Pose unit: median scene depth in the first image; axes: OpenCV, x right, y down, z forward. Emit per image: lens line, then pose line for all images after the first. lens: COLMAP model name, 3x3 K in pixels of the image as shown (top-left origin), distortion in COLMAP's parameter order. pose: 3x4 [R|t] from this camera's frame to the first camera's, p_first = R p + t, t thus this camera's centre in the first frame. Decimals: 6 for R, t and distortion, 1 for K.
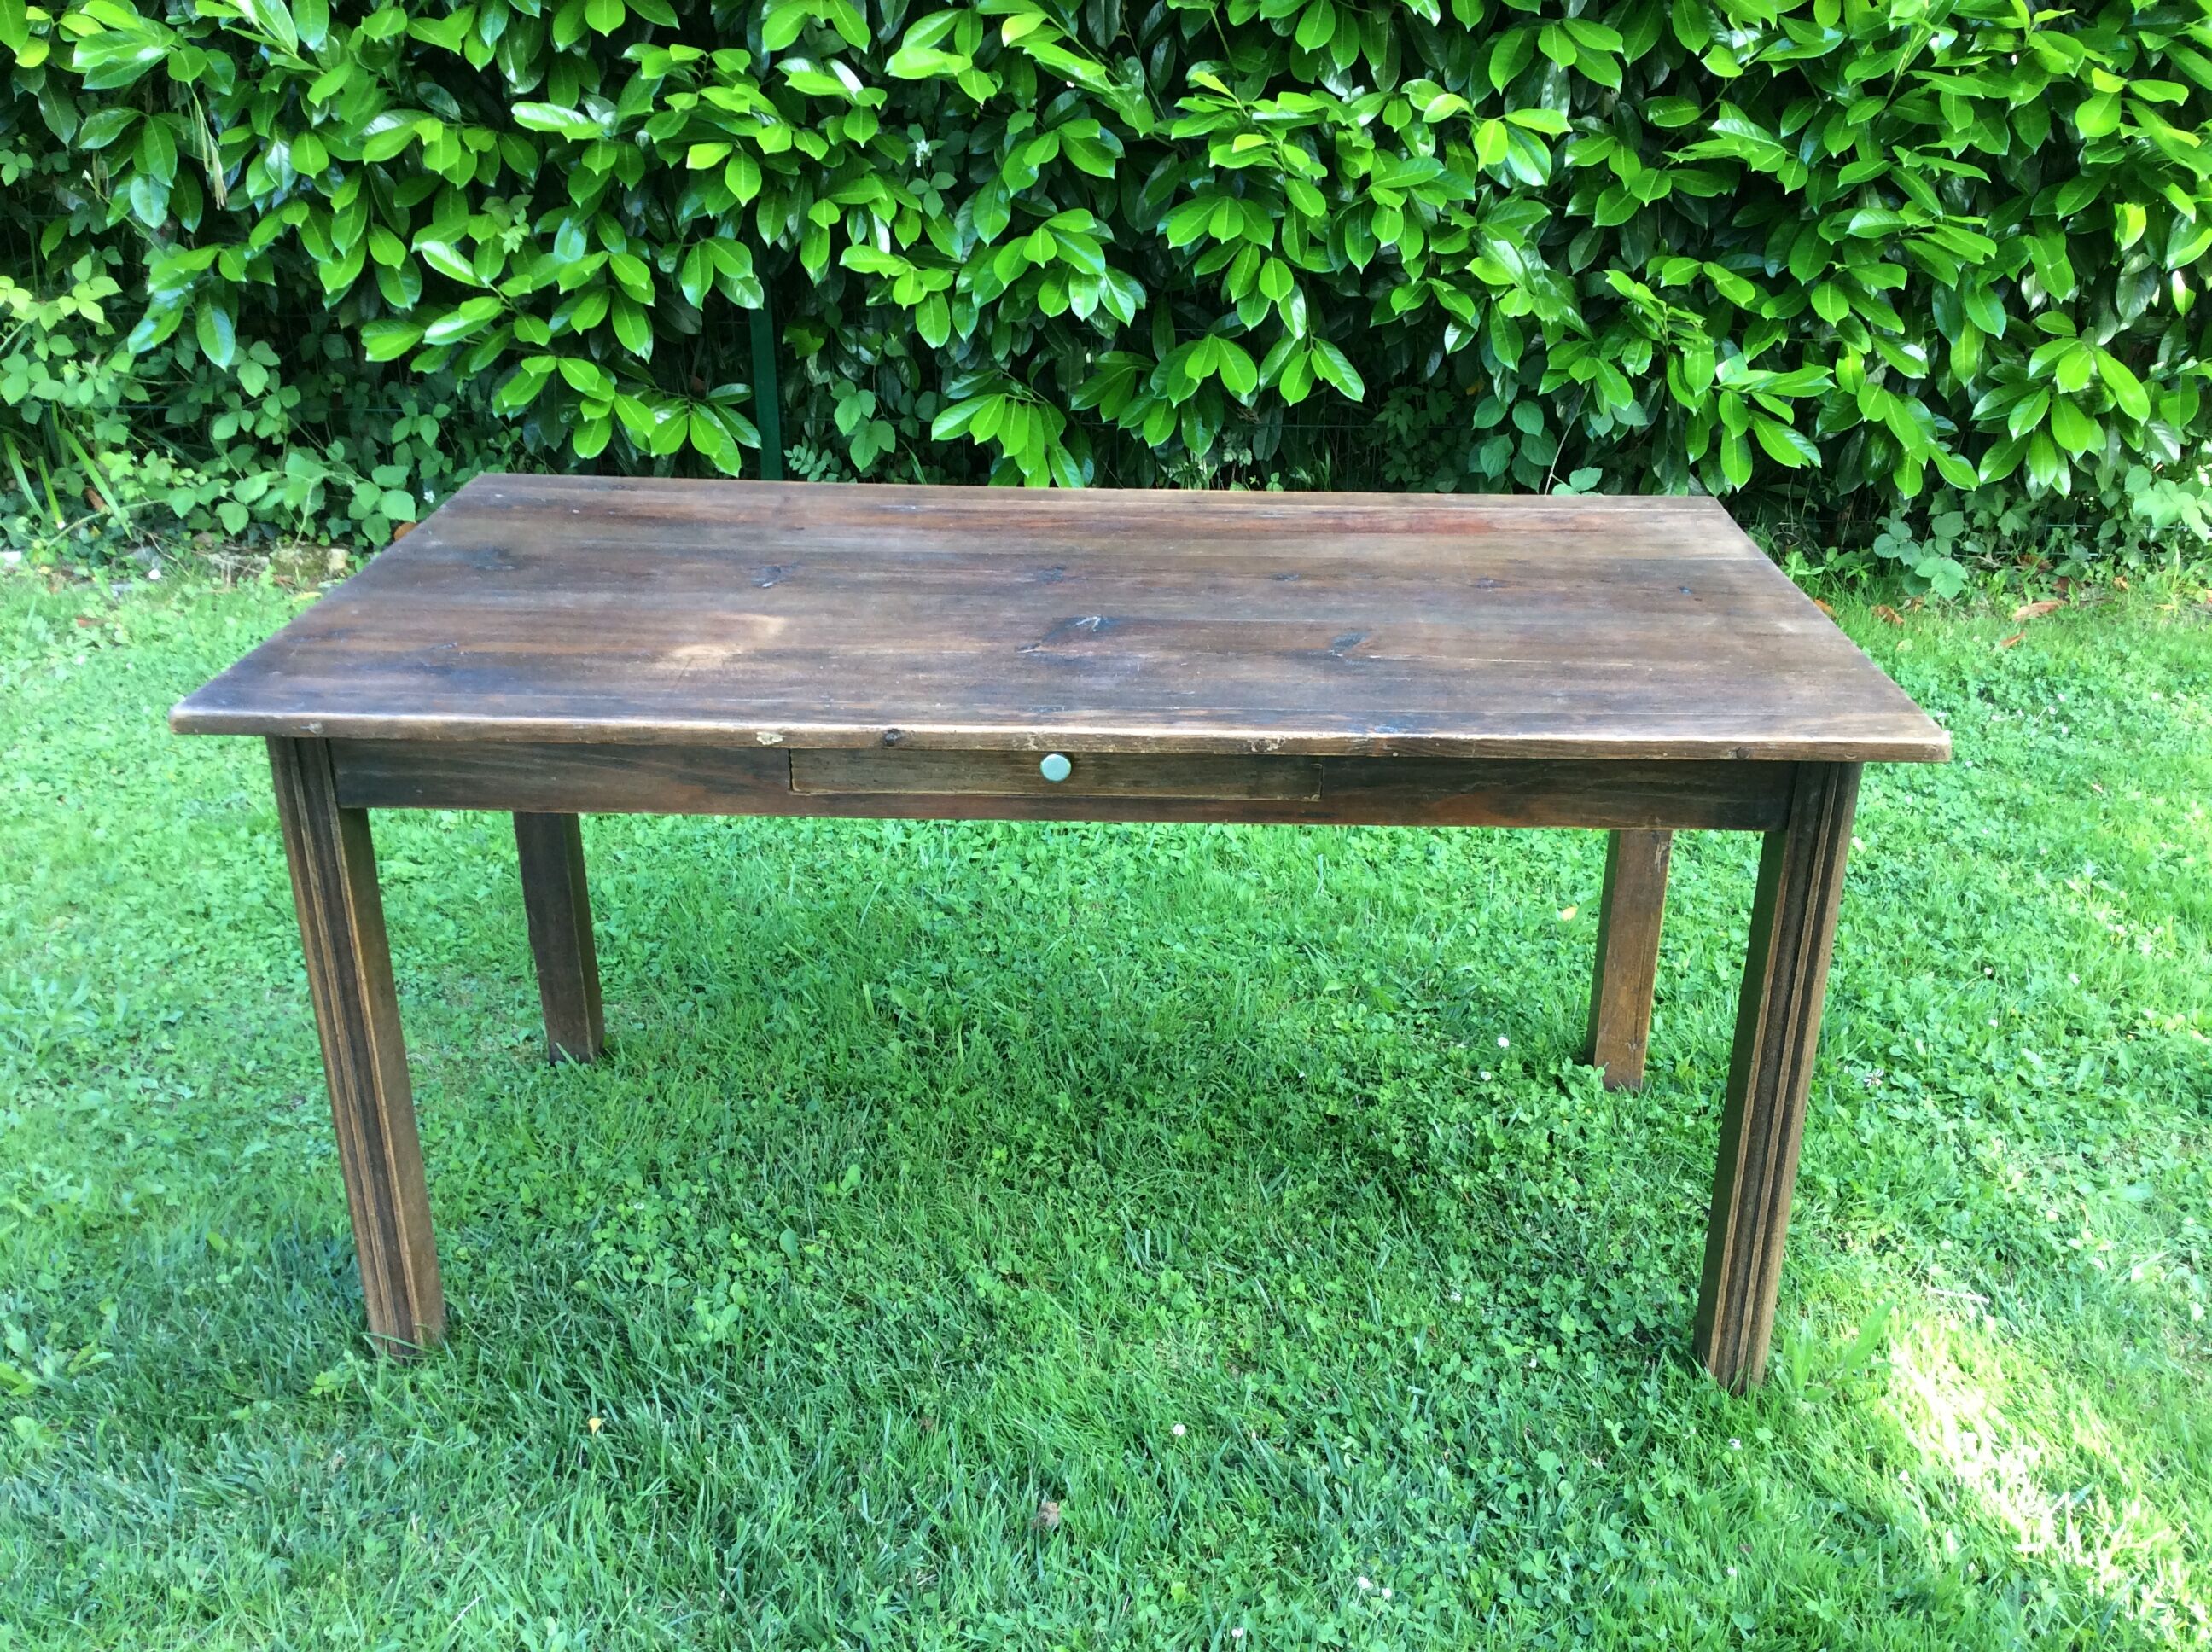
lens RADIAL K [[2006.9, 0, 1116.7], [0, 2006.9, 851.3], [0, 0, 1]] dist [0.109897, -0.197110]
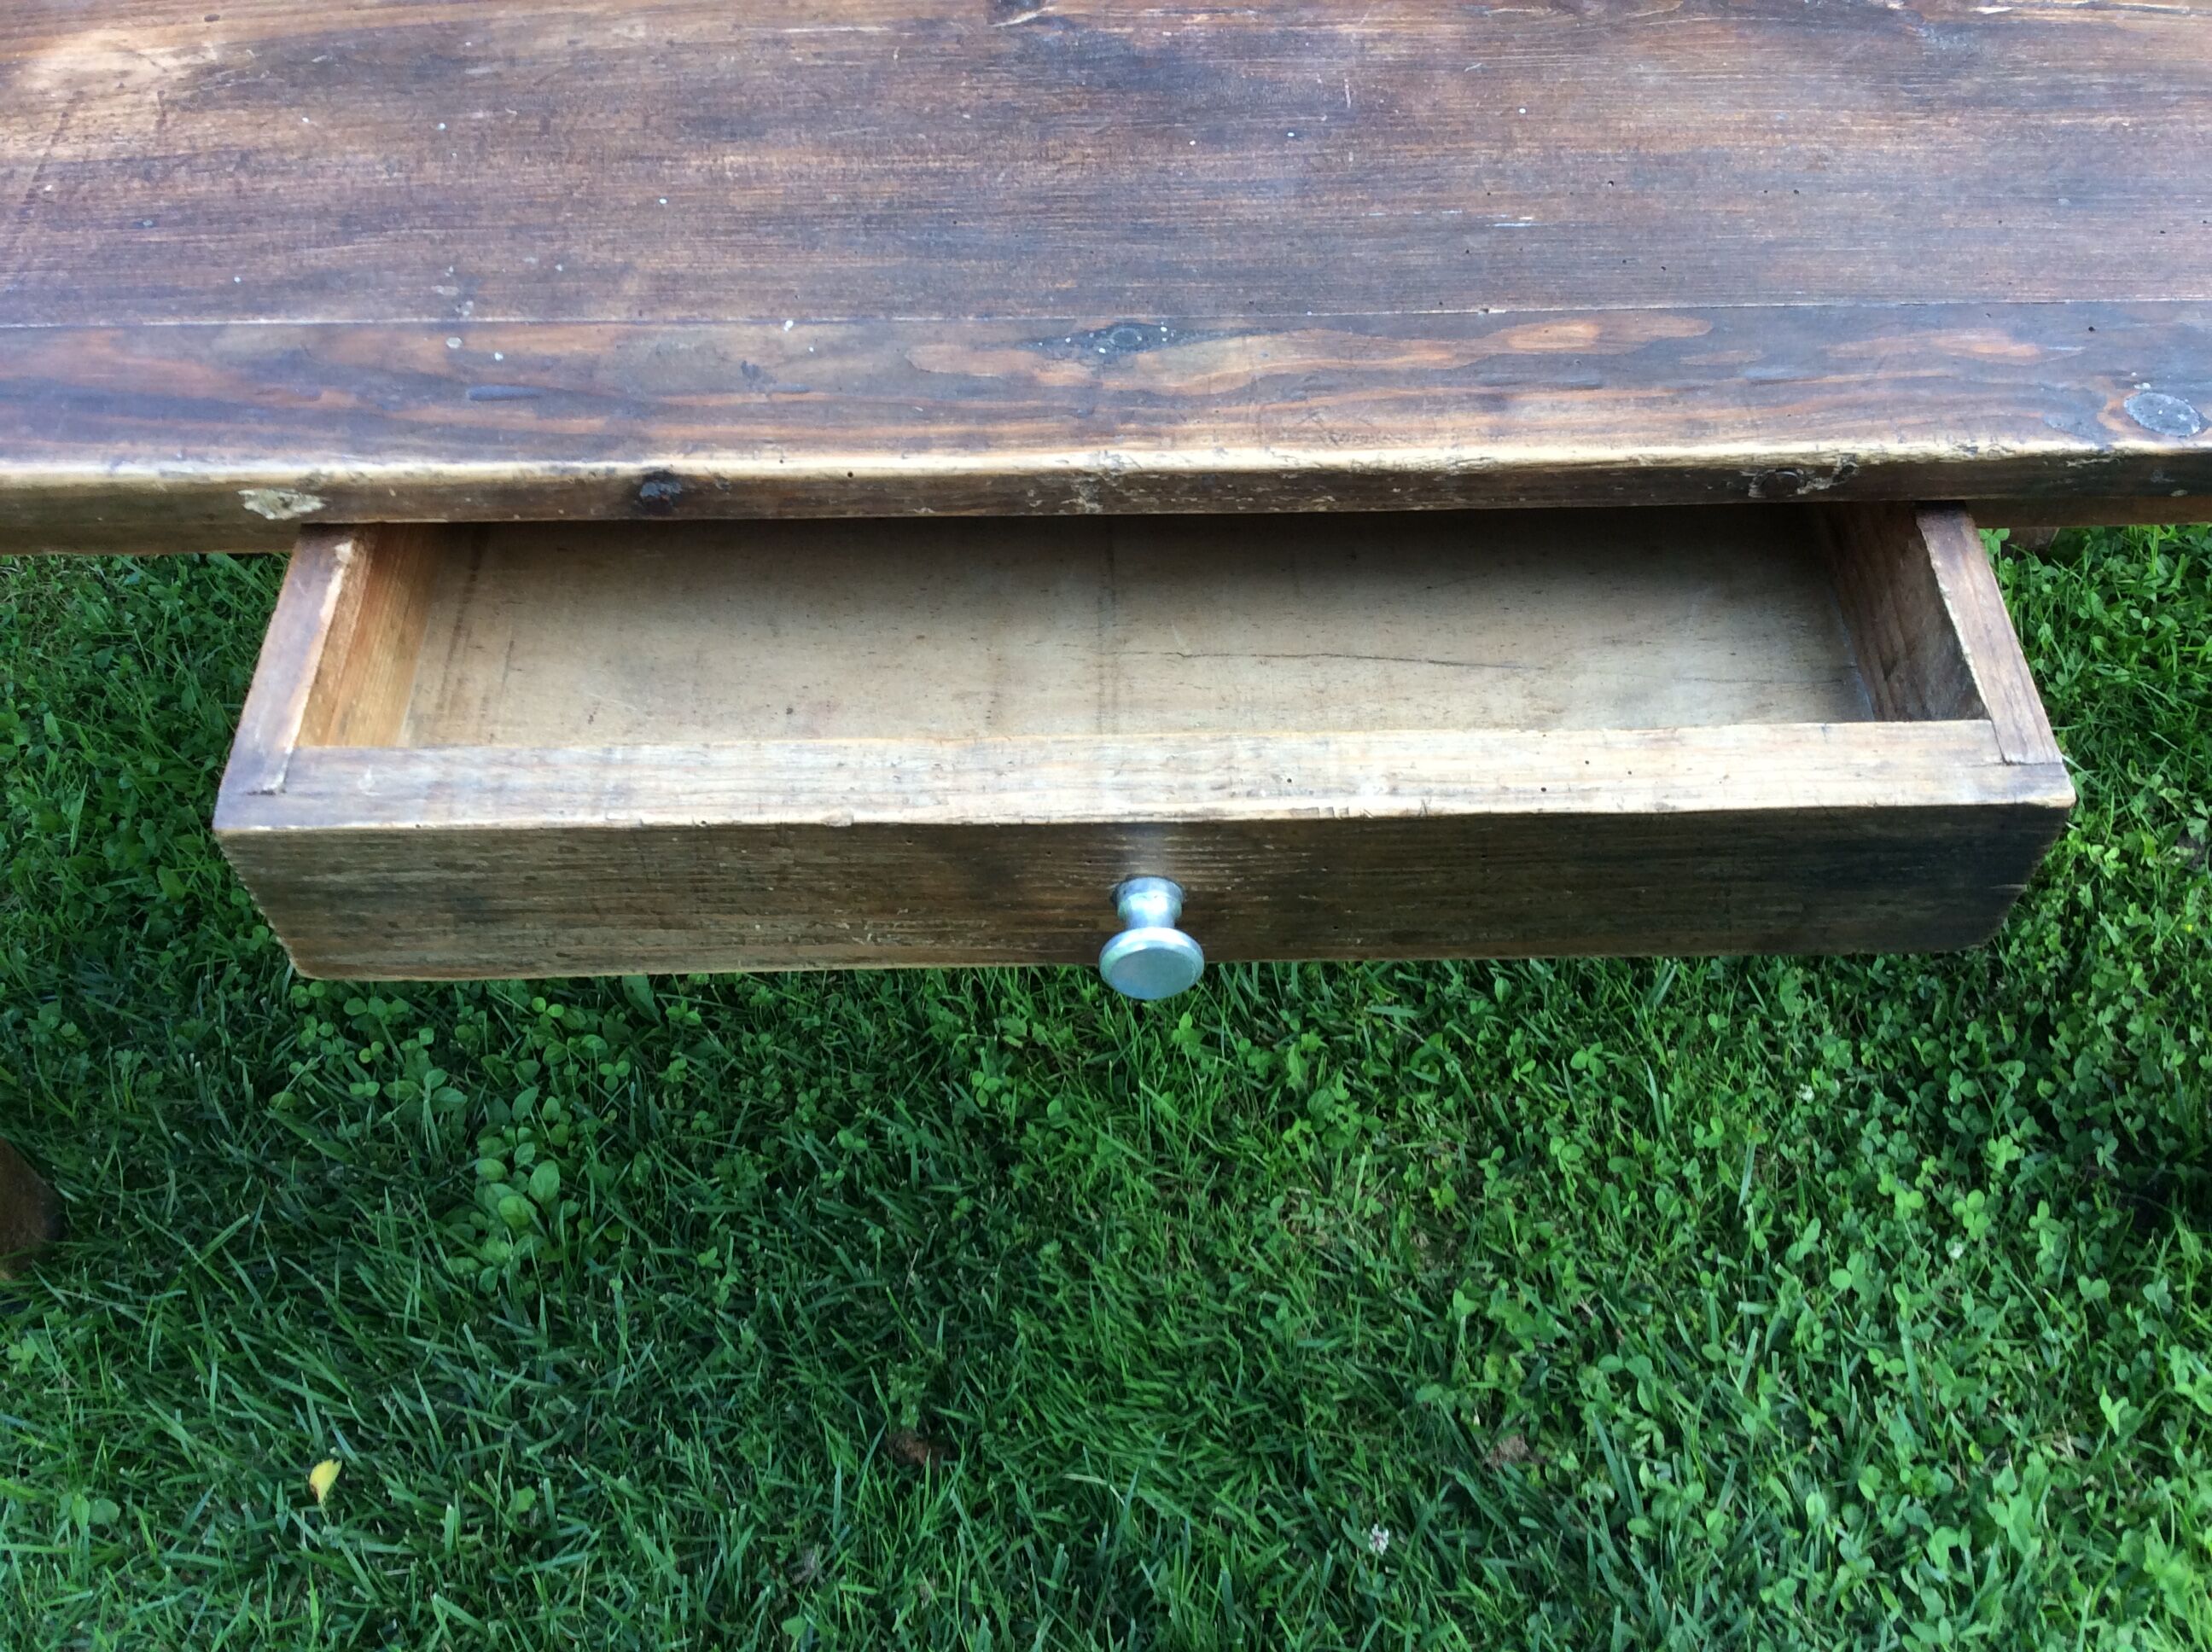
lens RADIAL K [[2006.9, 0, 1116.7], [0, 2006.9, 851.3], [0, 0, 1]] dist [0.109897, -0.197110]
pose [[0.998831, -0.044191, 0.019602, -0.022576], [0.028309, 0.863332, 0.503842, -0.083970], [-0.039188, -0.502698, 0.863574, 0.335288]]
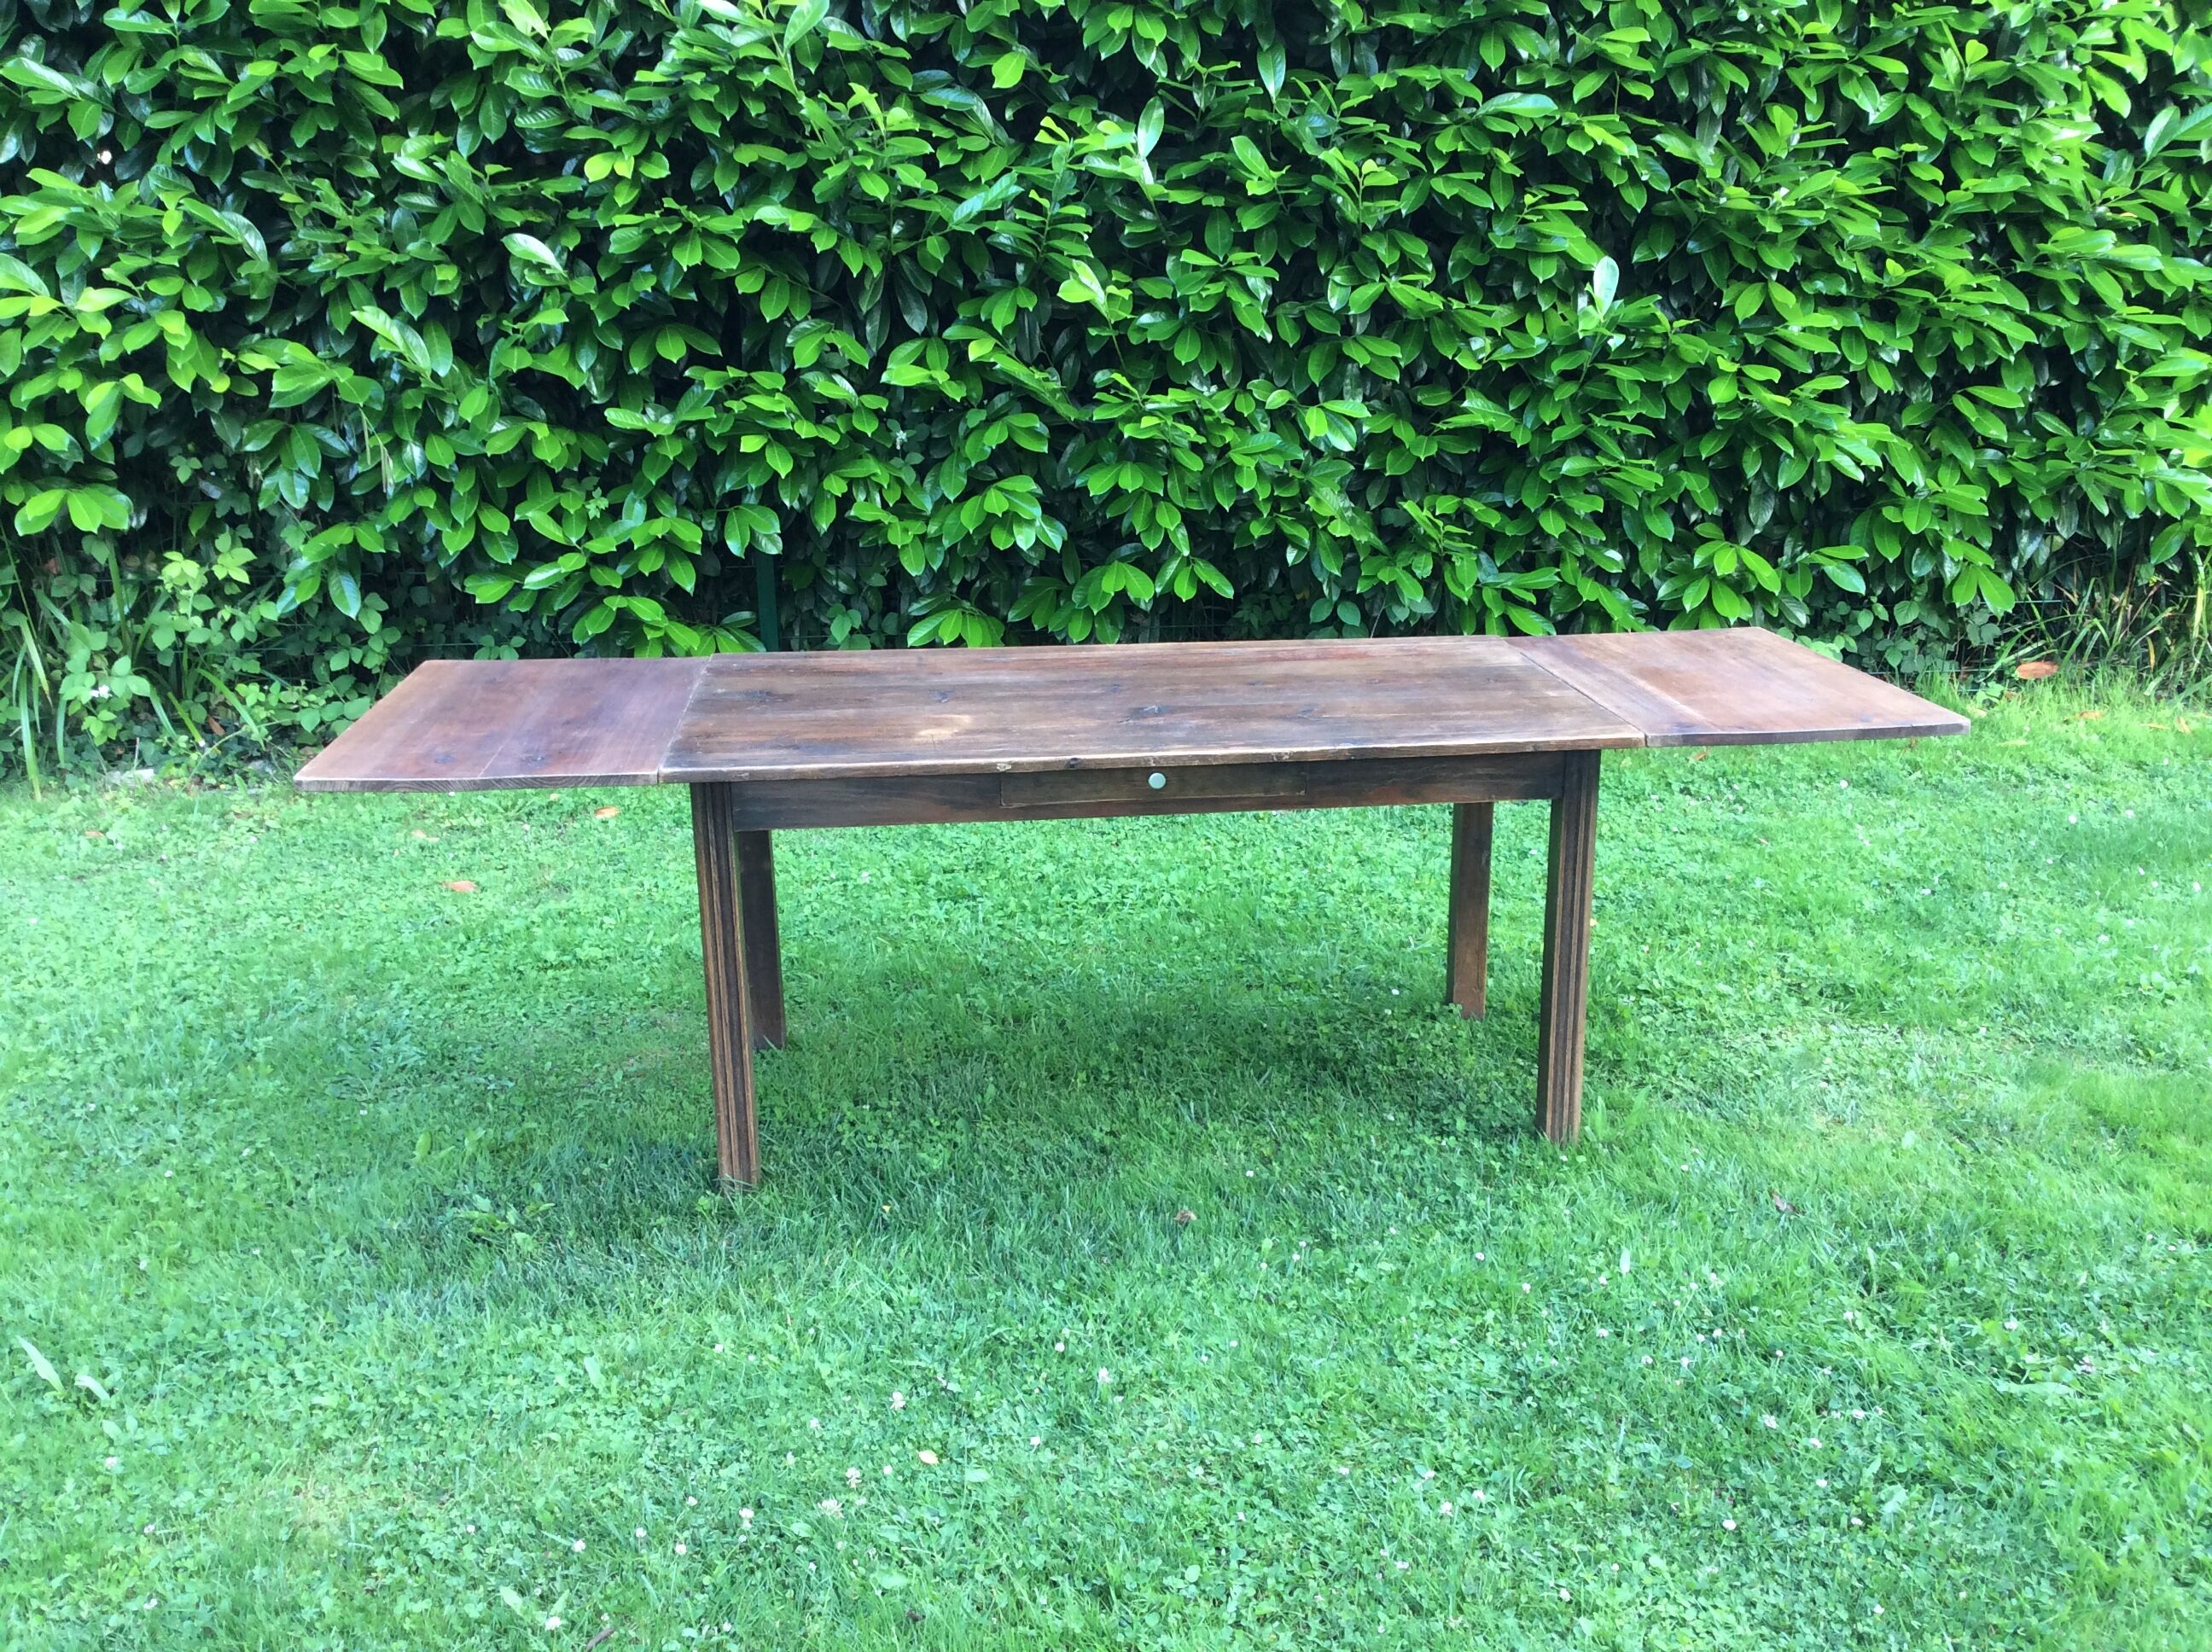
lens RADIAL K [[2021.8, 0, 1113.0], [0, 2021.8, 874.4], [0, 0, 1]] dist [0.159462, -0.406499]
pose [[0.991829, -0.053413, 0.115857, -0.142216], [0.066049, 0.991941, -0.108126, 0.116337], [-0.109148, 0.114895, 0.987363, -0.371685]]
